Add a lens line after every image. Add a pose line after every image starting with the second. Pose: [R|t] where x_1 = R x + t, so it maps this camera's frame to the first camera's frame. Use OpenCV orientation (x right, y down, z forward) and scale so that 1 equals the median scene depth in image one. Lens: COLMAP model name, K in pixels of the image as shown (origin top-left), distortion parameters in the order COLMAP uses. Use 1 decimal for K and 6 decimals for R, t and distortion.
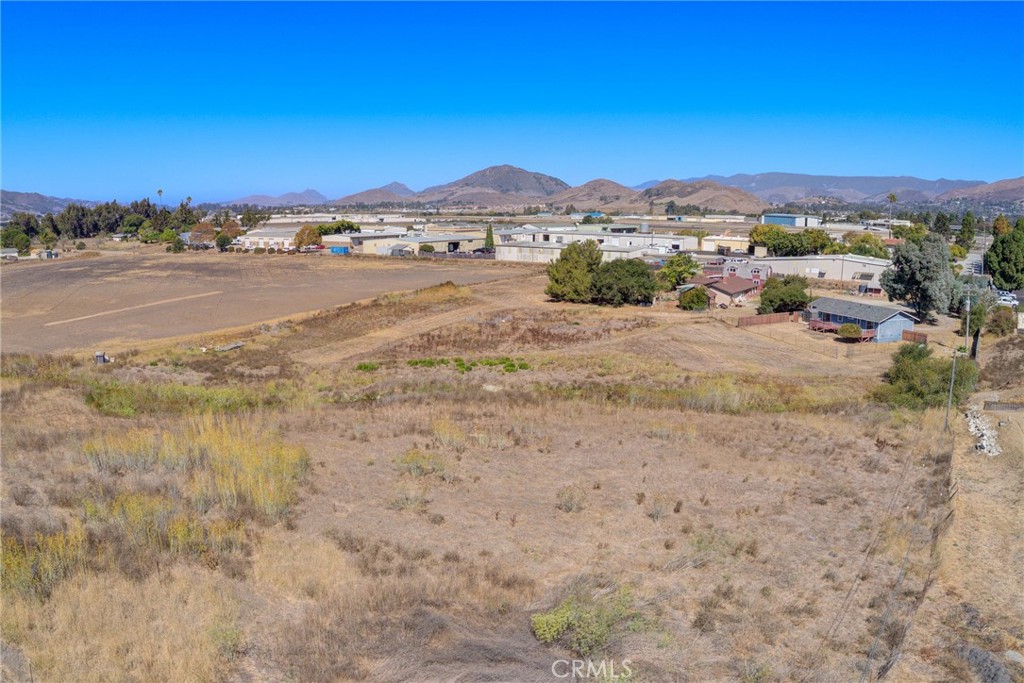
lens RADIAL K [[820.1, 0, 507.7], [0, 820.1, 344.3], [0, 0, 1]] dist [-0.256886, 0.081438]
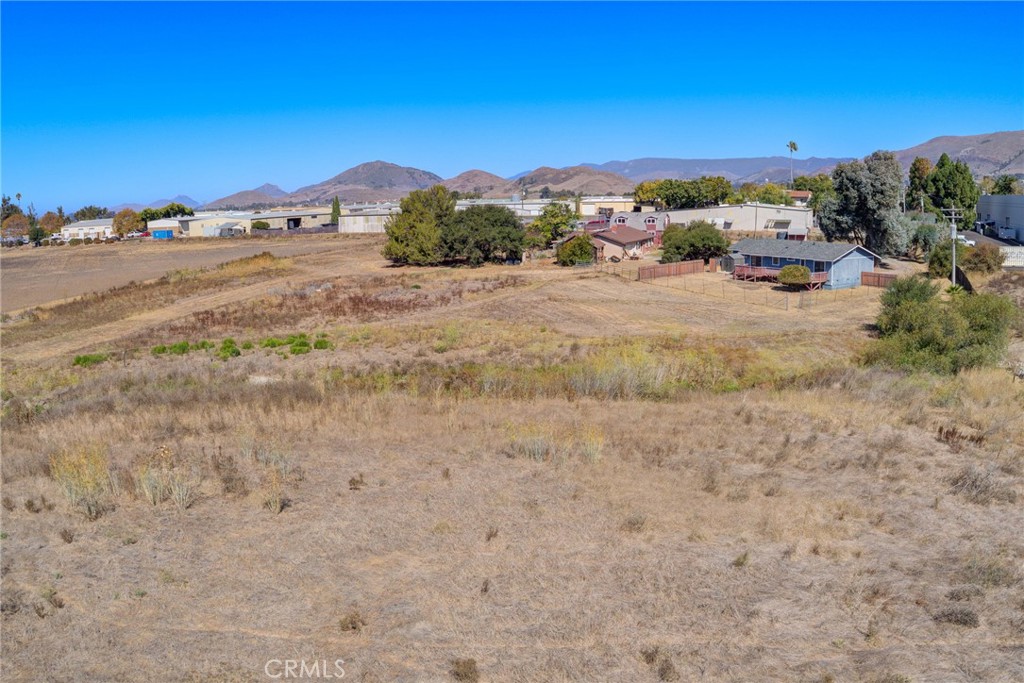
lens RADIAL K [[820.1, 0, 507.7], [0, 820.1, 344.3], [0, 0, 1]] dist [-0.256886, 0.081438]
pose [[0.988160, -0.056568, 0.142615, 0.055295], [0.055651, 0.998396, 0.010417, 0.021106], [-0.142976, -0.002357, 0.989723, 0.262374]]
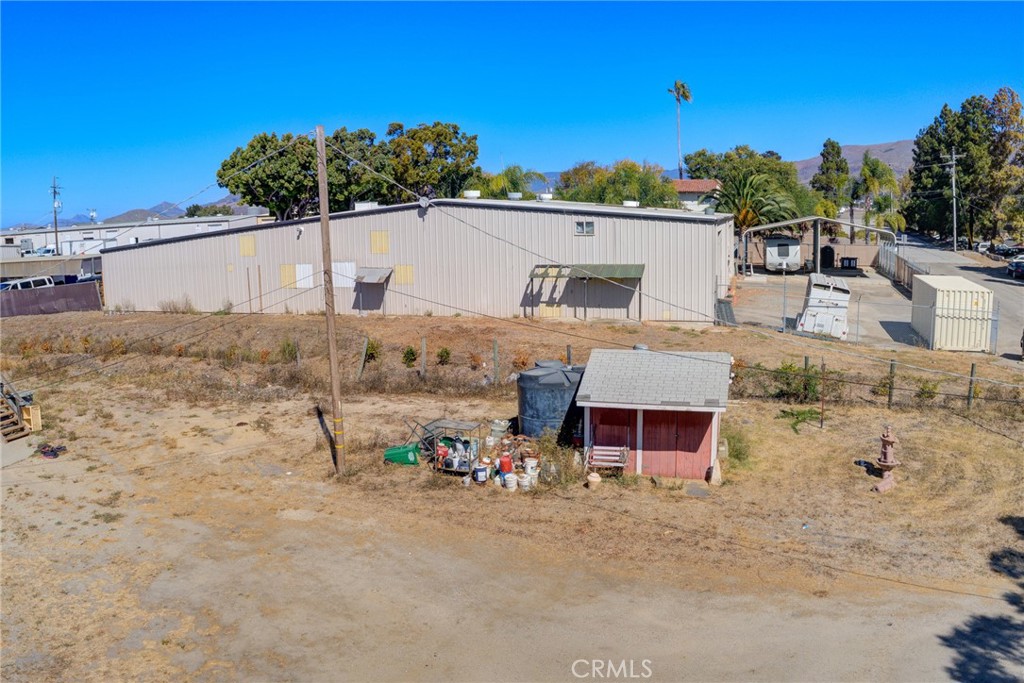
lens RADIAL K [[820.1, 0, 507.7], [0, 820.1, 344.3], [0, 0, 1]] dist [-0.256886, 0.081438]
pose [[0.964285, -0.073906, 0.254347, 0.512699], [0.076555, 0.997065, -0.000518, -0.098990], [-0.253562, 0.019971, 0.967113, 1.077432]]
